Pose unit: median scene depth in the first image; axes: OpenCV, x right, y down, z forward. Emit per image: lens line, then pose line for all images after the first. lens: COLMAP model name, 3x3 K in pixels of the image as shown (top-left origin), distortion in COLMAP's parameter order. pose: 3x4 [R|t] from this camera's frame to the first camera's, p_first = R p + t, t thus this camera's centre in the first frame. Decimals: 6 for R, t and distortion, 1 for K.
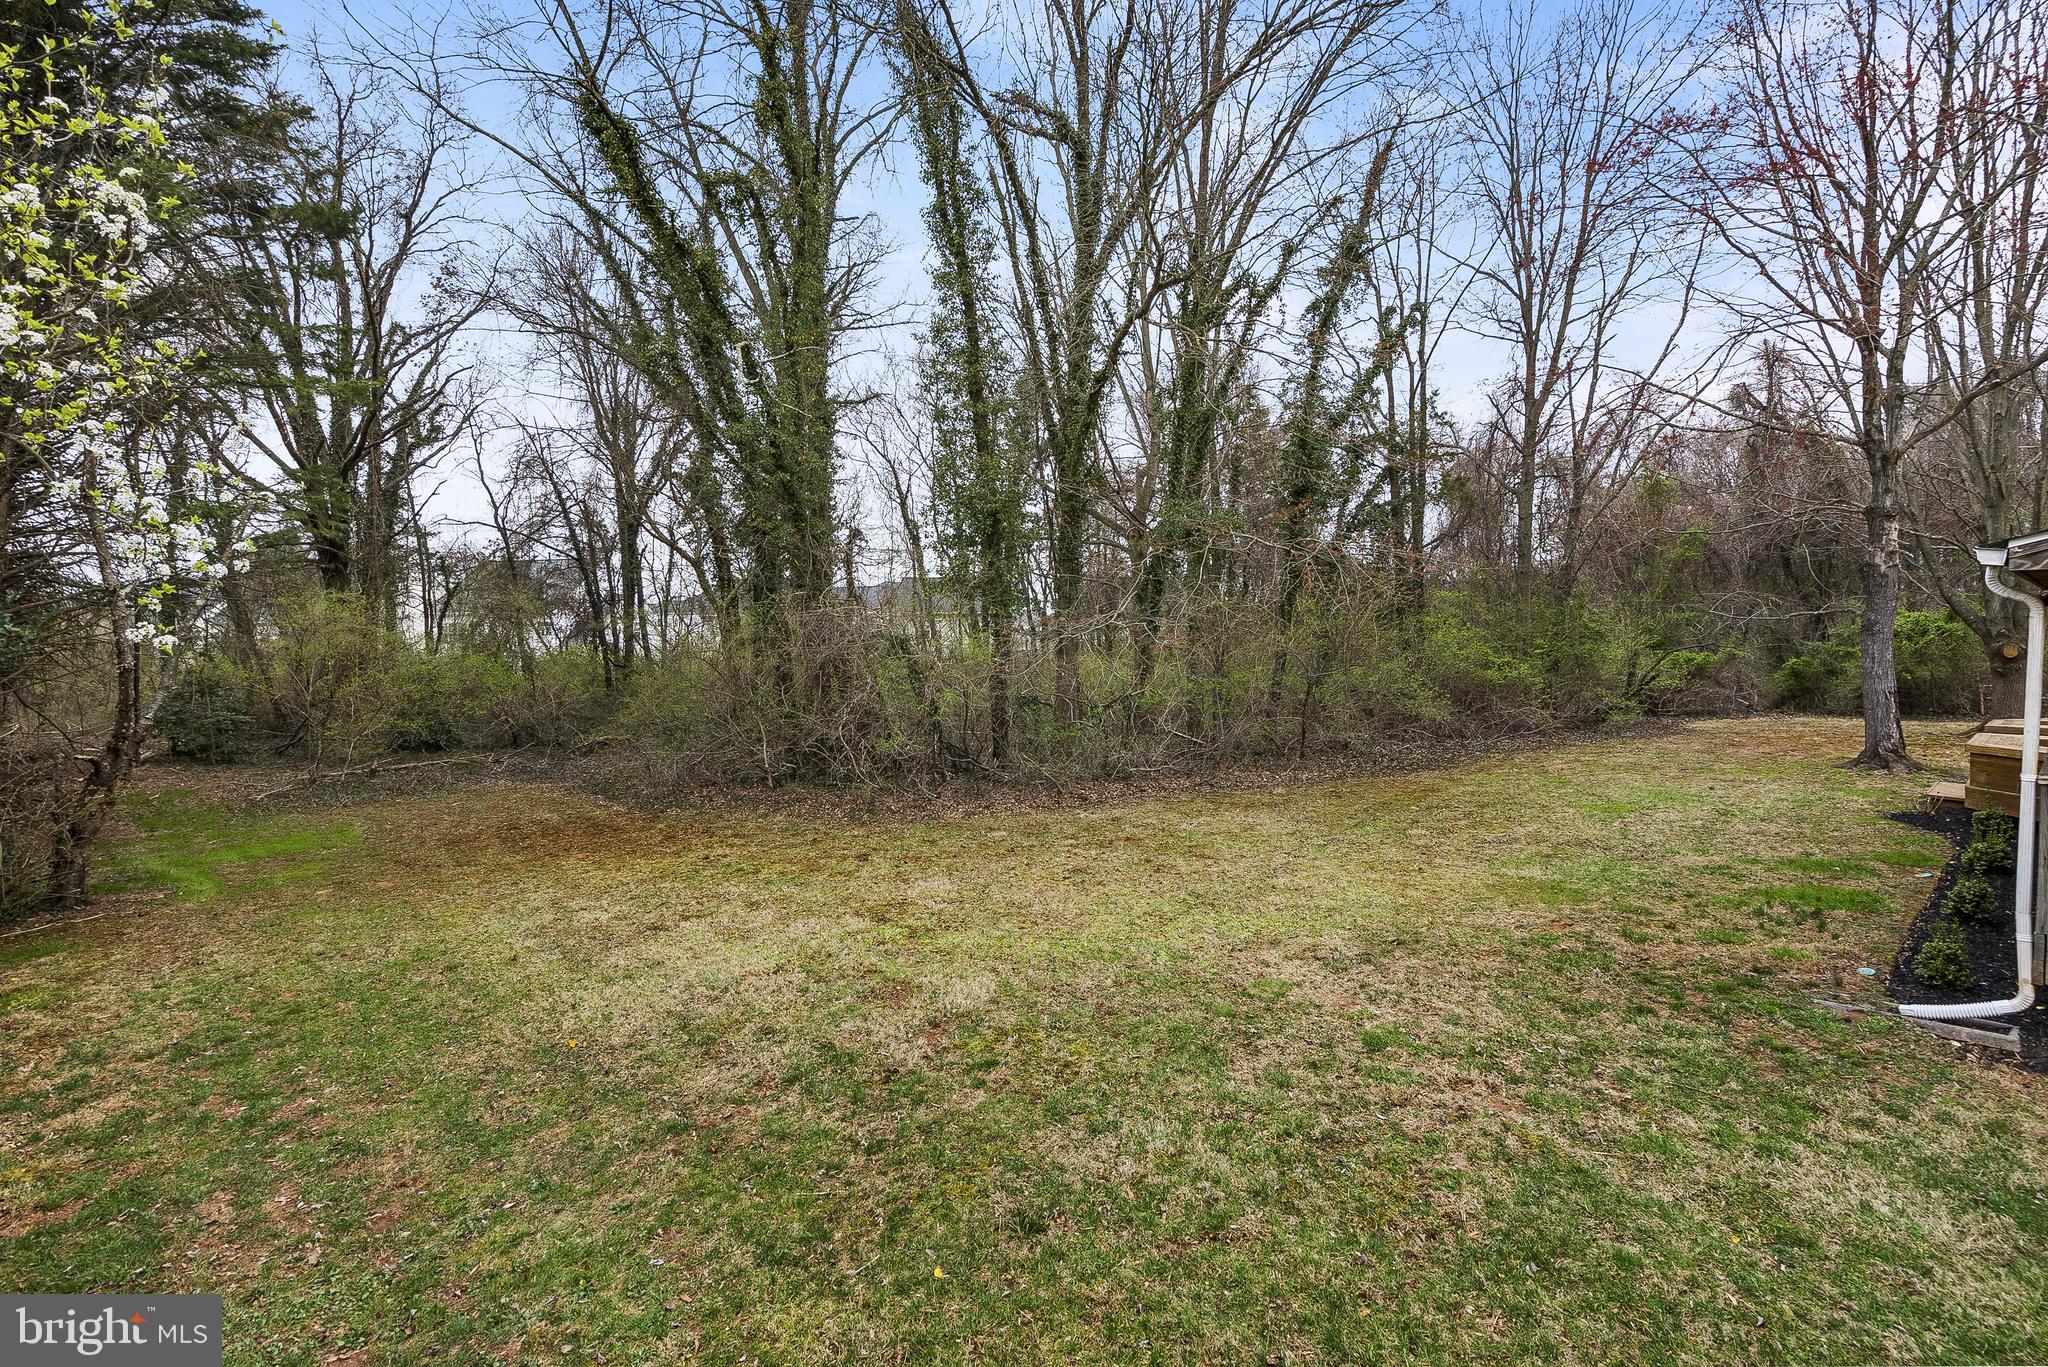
lens RADIAL K [[926.3, 0, 1024.0], [0, 926.3, 683.5], [0, 0, 1]] dist [-0.001941, 0.000074]
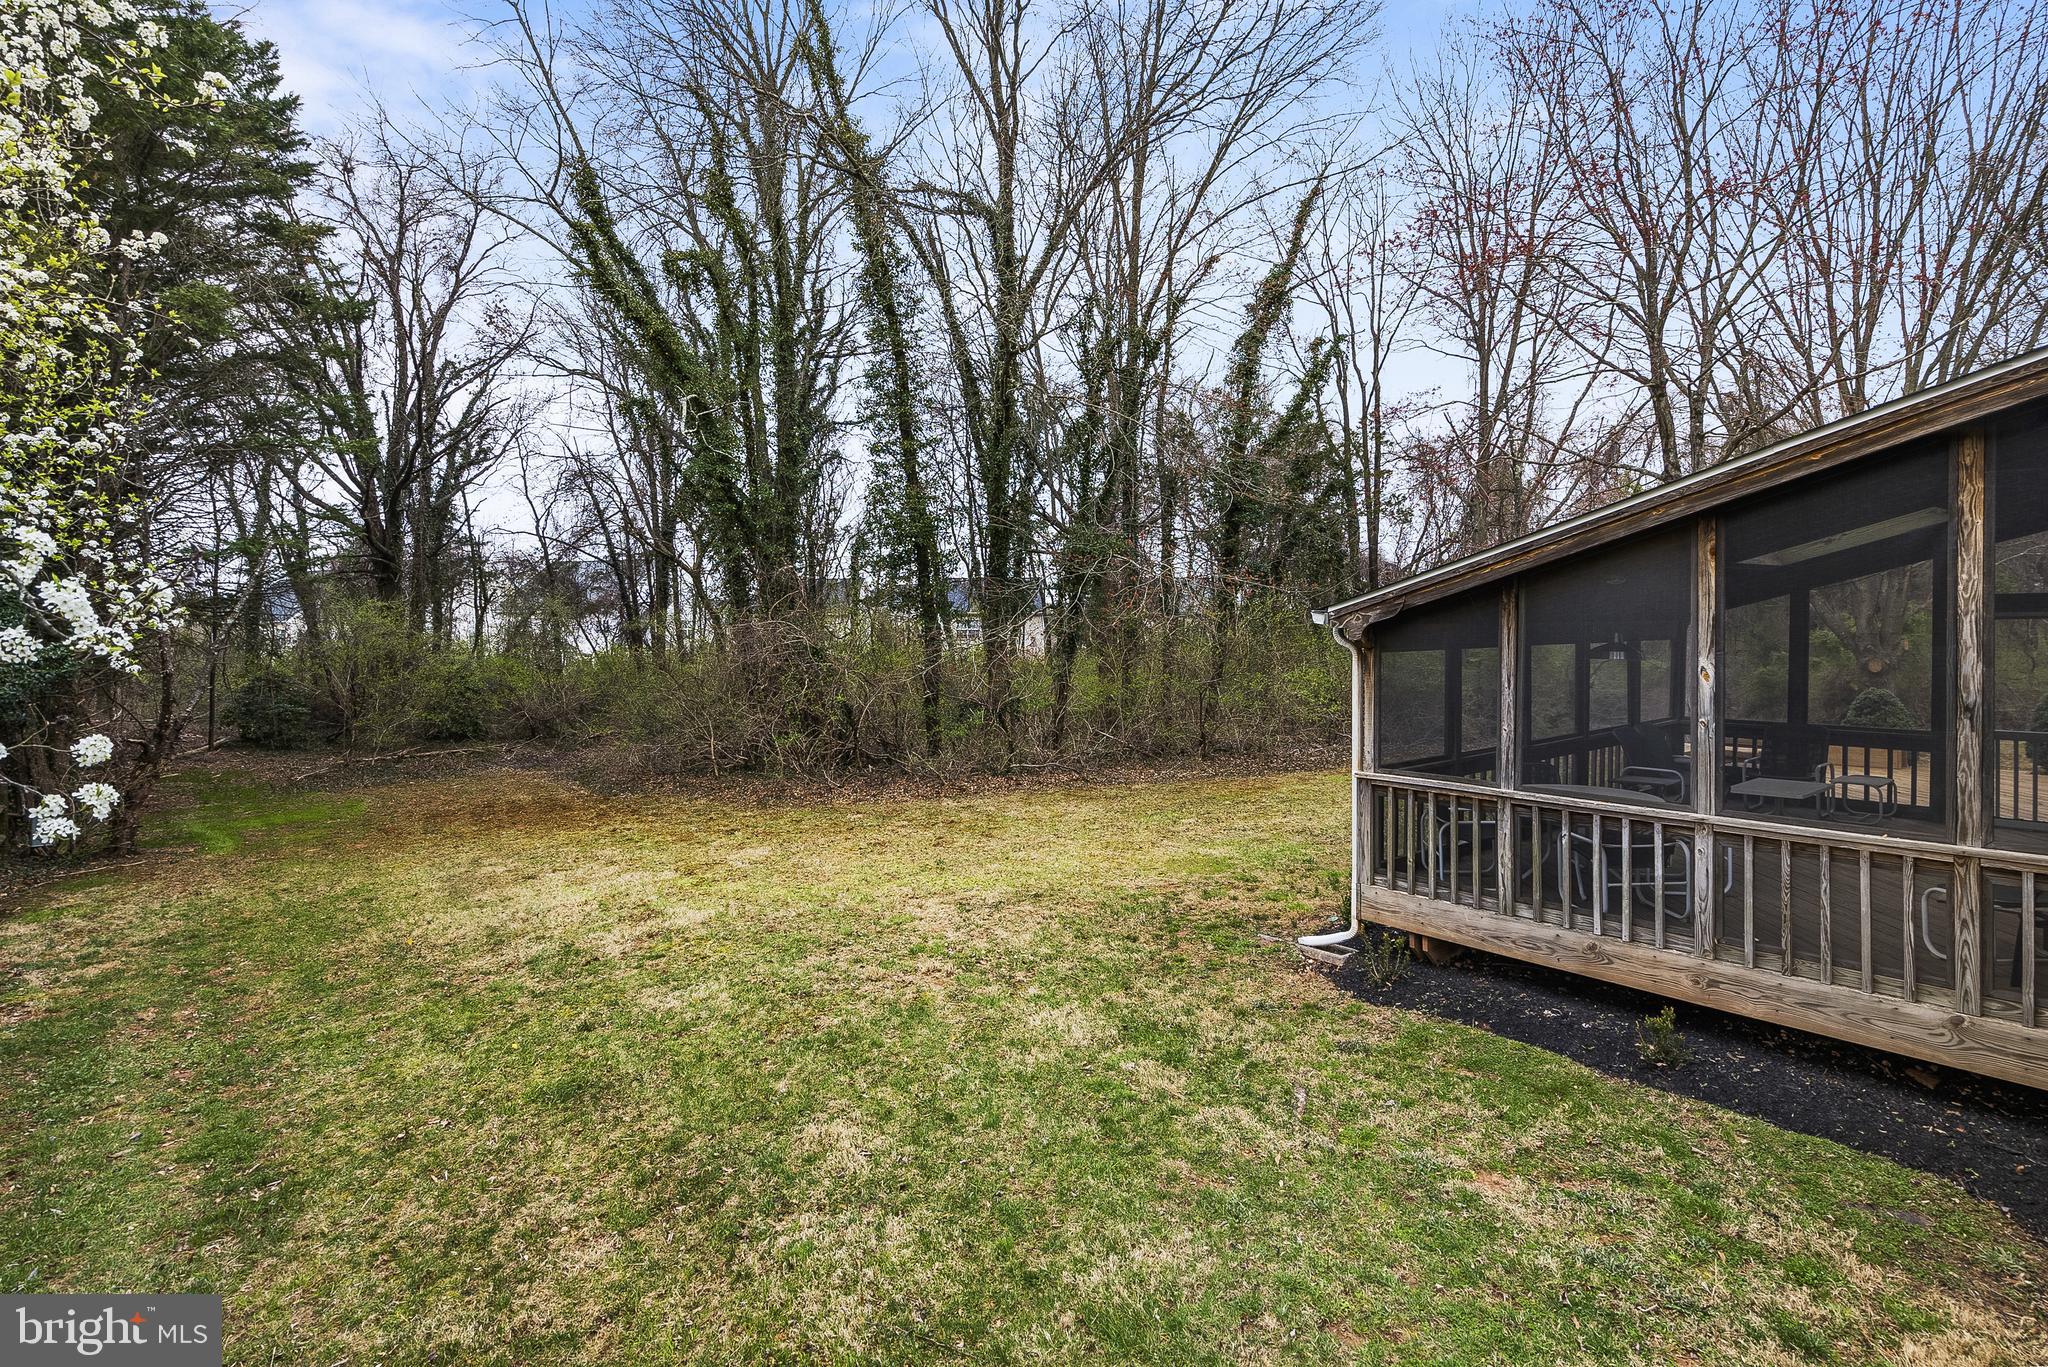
lens RADIAL K [[942.7, 0, 1025.4], [0, 942.7, 650.9], [0, 0, 1]] dist [-0.001062, -0.000164]
pose [[0.997185, 0.006543, -0.074692, 0.140905], [-0.008920, 0.999463, -0.031524, -0.006933], [0.074445, 0.032101, 0.996708, -0.100374]]
